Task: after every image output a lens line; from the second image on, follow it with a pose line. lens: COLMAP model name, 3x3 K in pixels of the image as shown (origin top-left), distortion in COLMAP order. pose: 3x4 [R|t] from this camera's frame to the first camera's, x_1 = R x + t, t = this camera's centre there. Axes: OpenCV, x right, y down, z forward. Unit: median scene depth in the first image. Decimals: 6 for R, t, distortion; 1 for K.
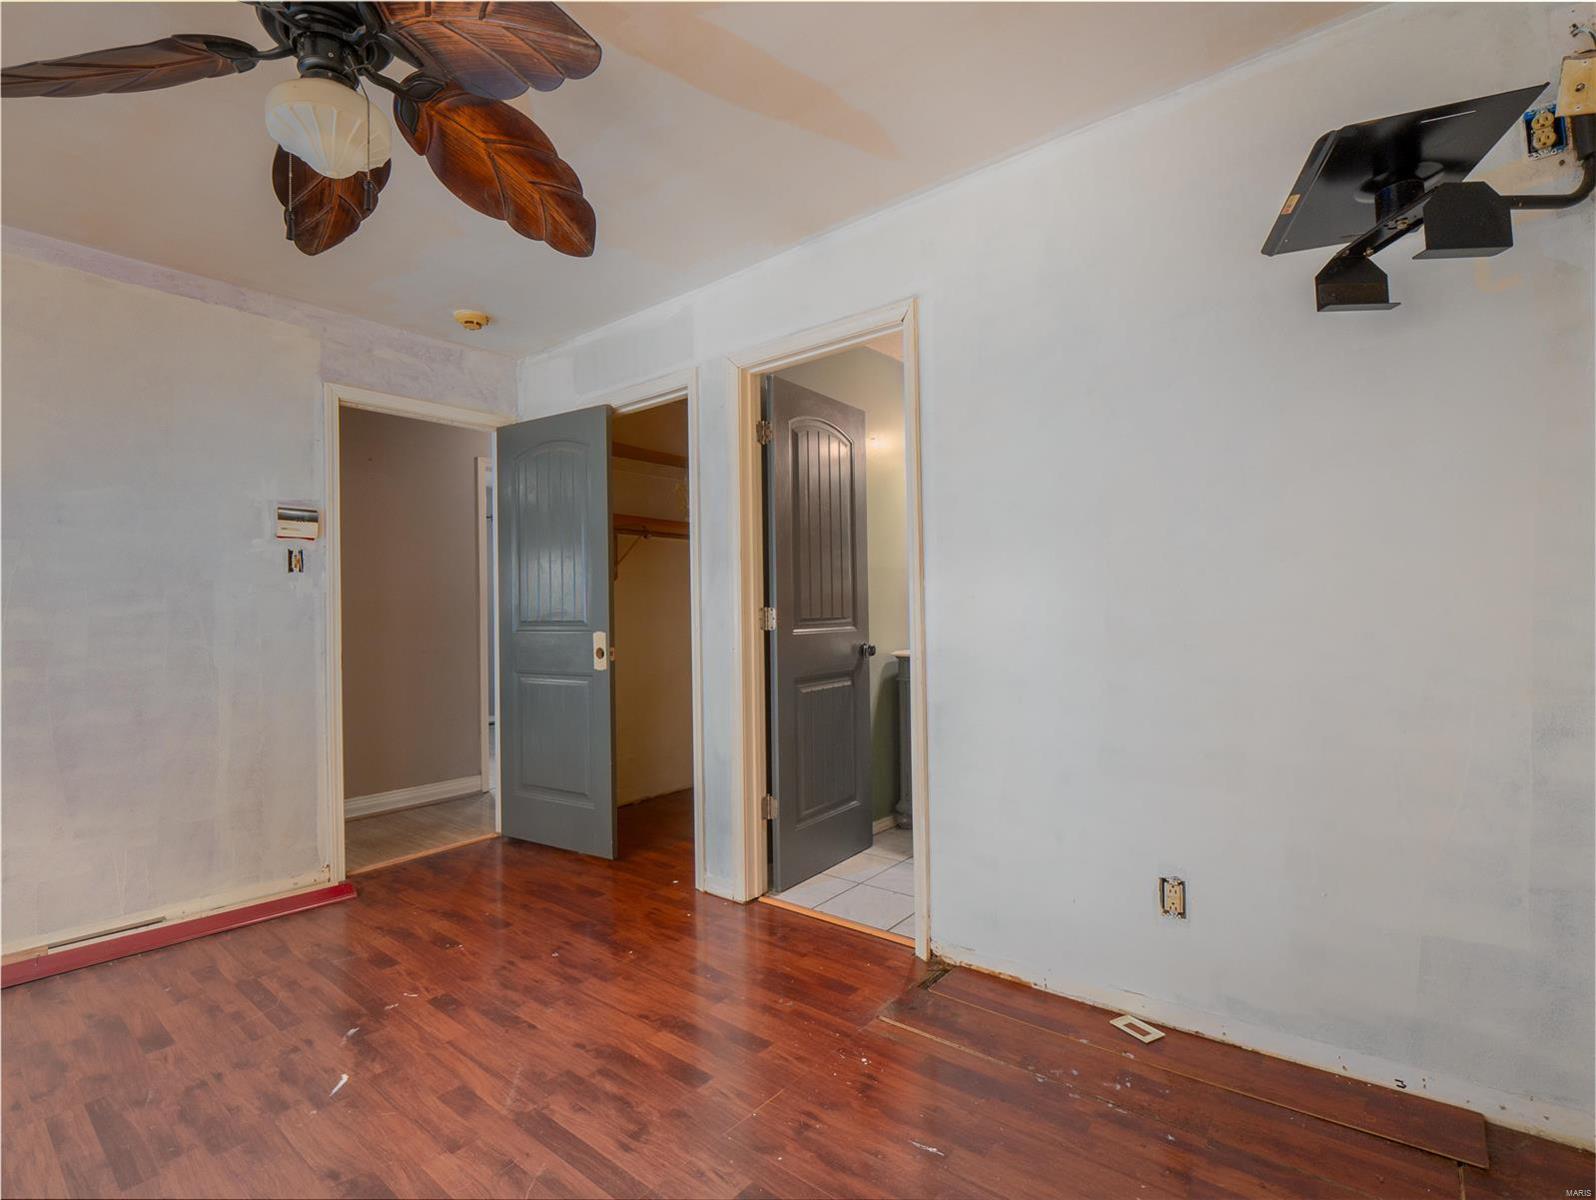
lens RADIAL K [[768.6, 0, 798.1], [0, 768.6, 600.3], [0, 0, 1]] dist [0.001730, 0.000367]
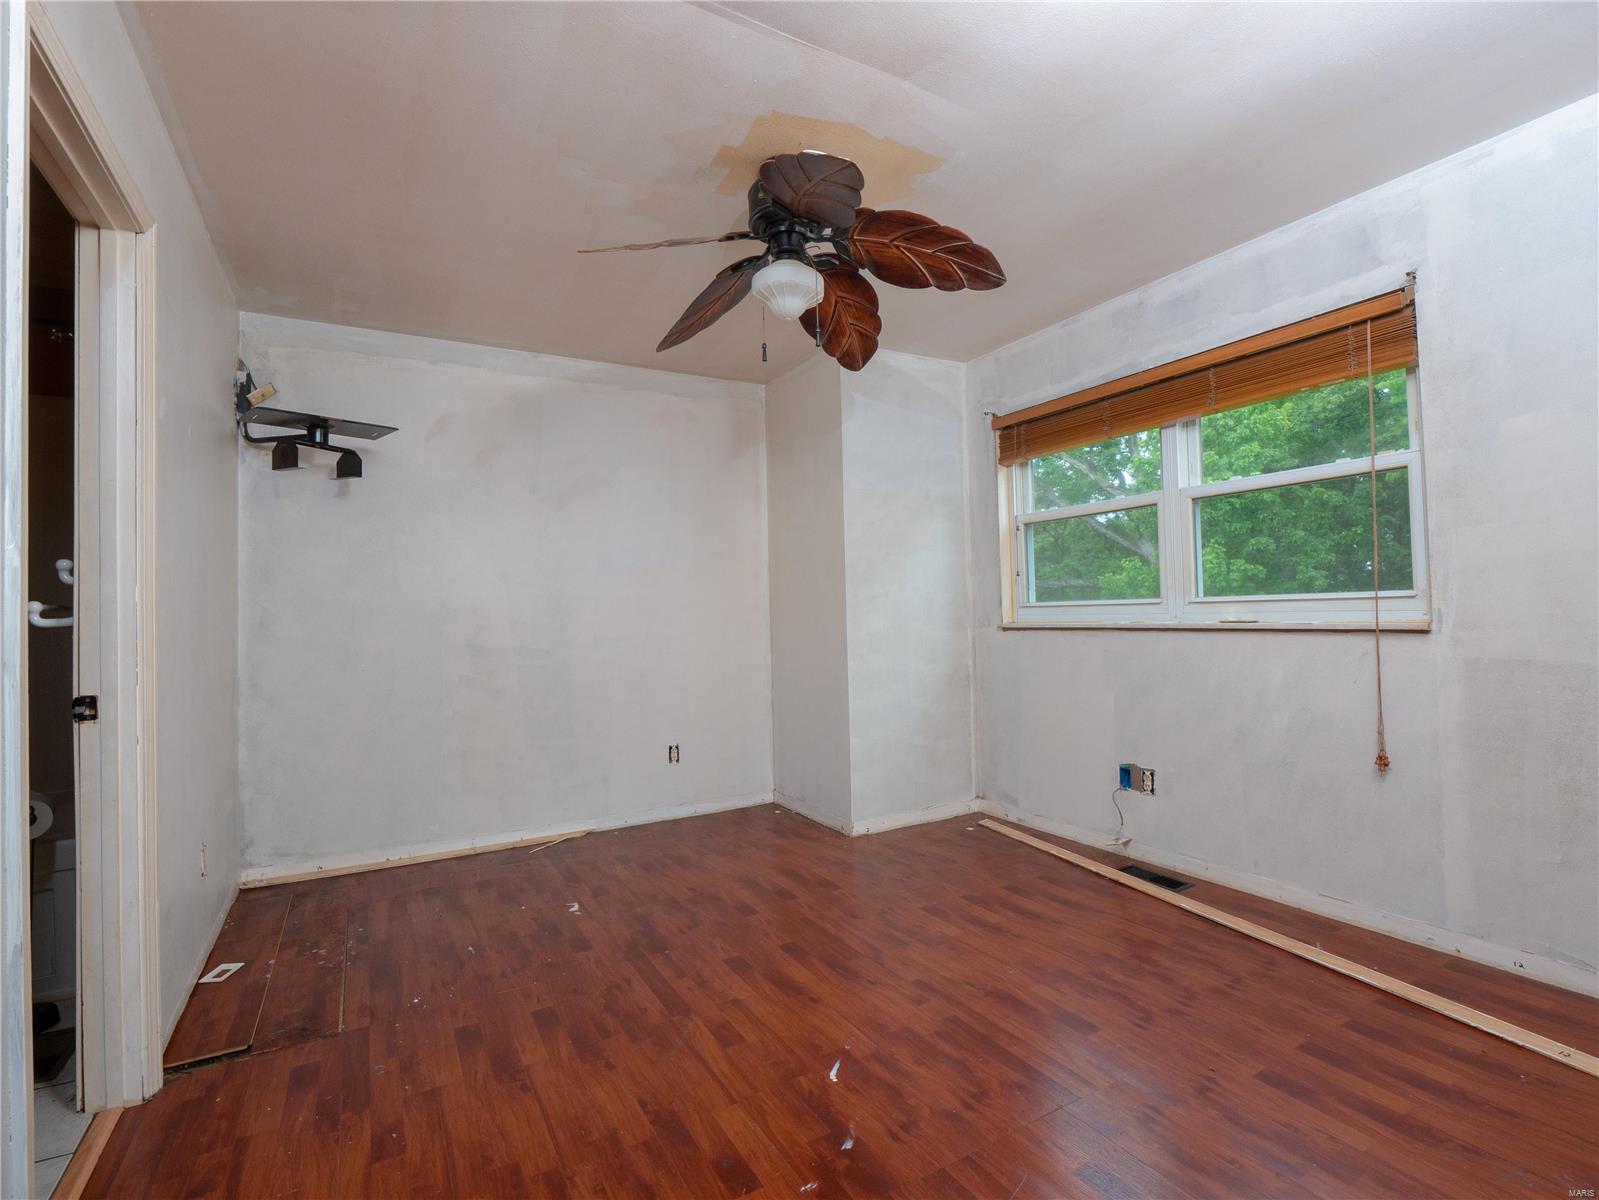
lens RADIAL K [[770.0, 0, 799.6], [0, 770.0, 598.5], [0, 0, 1]] dist [0.001730, 0.000367]
pose [[-0.931889, 0.052142, 0.358975, -0.901941], [0.039432, 0.998312, -0.042643, 0.057668], [-0.360593, -0.025583, -0.932372, 1.877299]]
